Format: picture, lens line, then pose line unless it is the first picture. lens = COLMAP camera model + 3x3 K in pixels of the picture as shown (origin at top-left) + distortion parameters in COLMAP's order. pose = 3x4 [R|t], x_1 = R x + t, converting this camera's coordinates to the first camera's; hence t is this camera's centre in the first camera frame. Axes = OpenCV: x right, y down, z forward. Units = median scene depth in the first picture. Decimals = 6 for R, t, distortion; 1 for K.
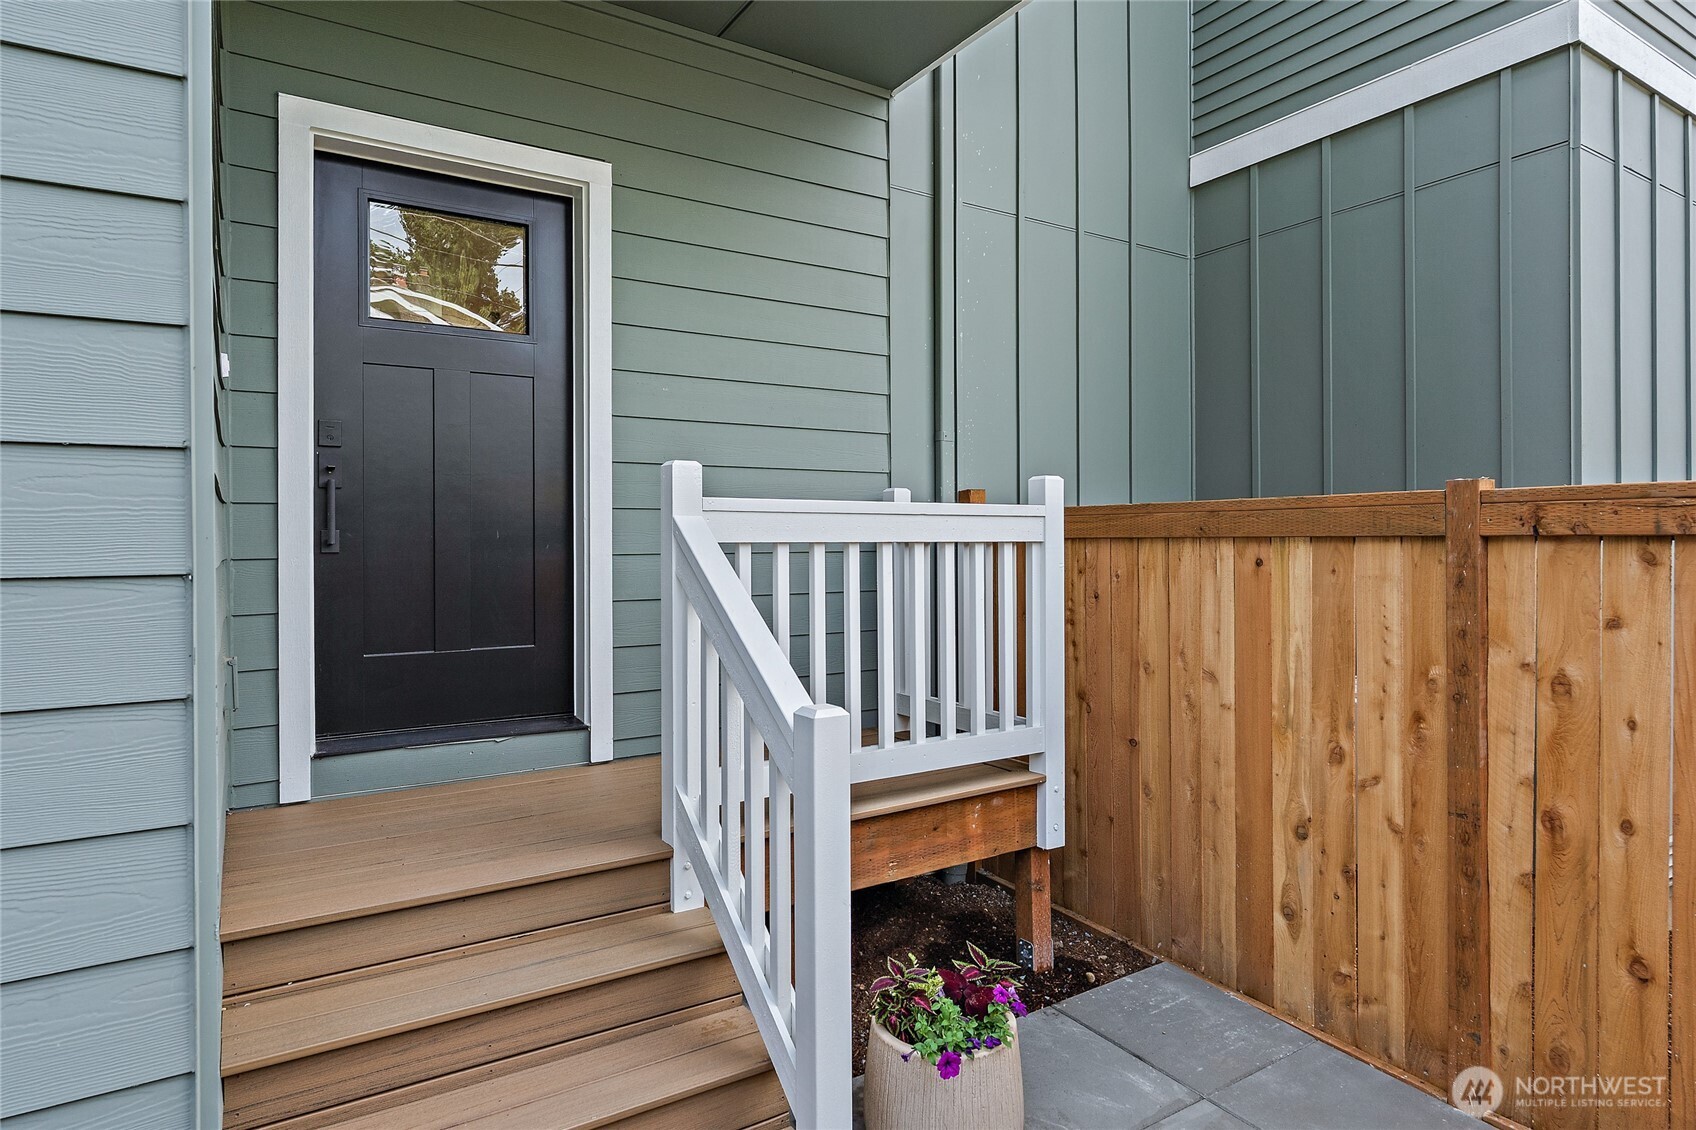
lens RADIAL K [[933.9, 0, 848.0], [0, 933.9, 552.3], [0, 0, 1]] dist [0.001040, 0.000098]
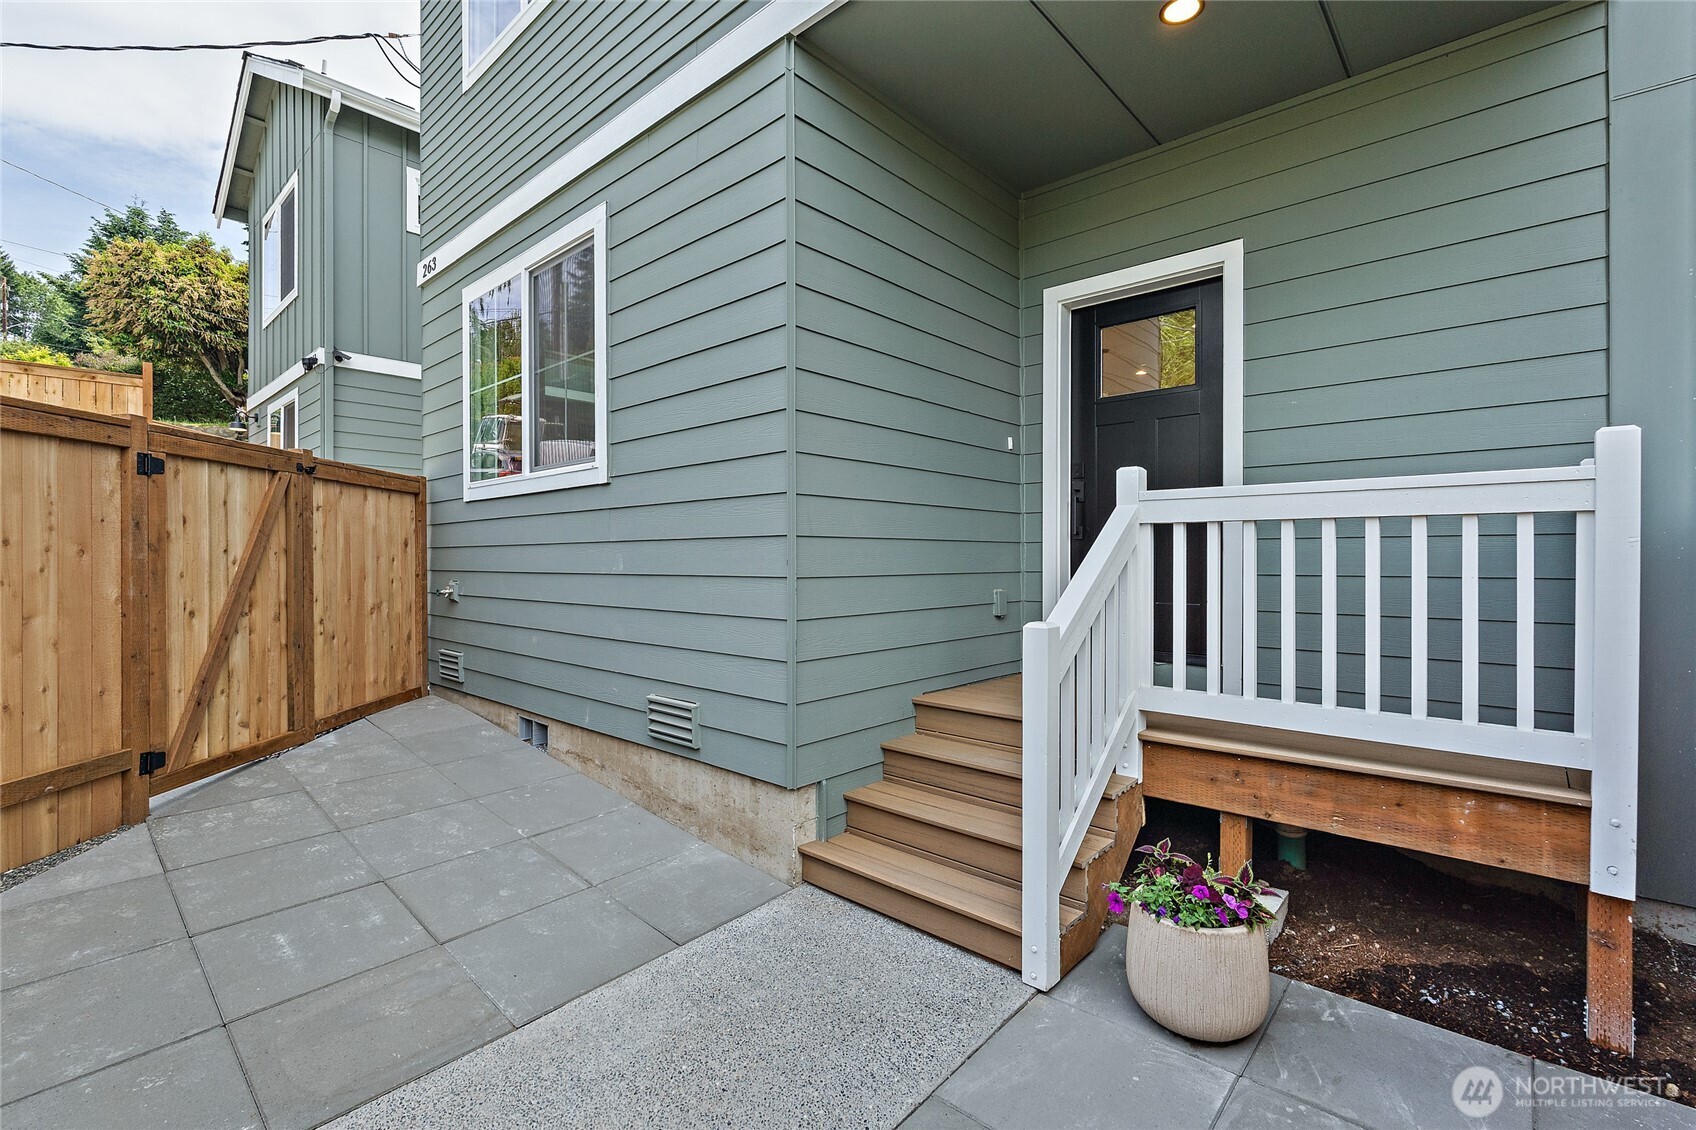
lens RADIAL K [[757.5, 0, 858.4], [0, 757.5, 562.7], [0, 0, 1]] dist [-0.000402, -0.000026]
pose [[0.280914, 0.007972, -0.959700, 0.670906], [-0.002437, 0.999968, 0.007593, 0.030970], [0.959730, 0.000206, 0.280924, 0.208021]]
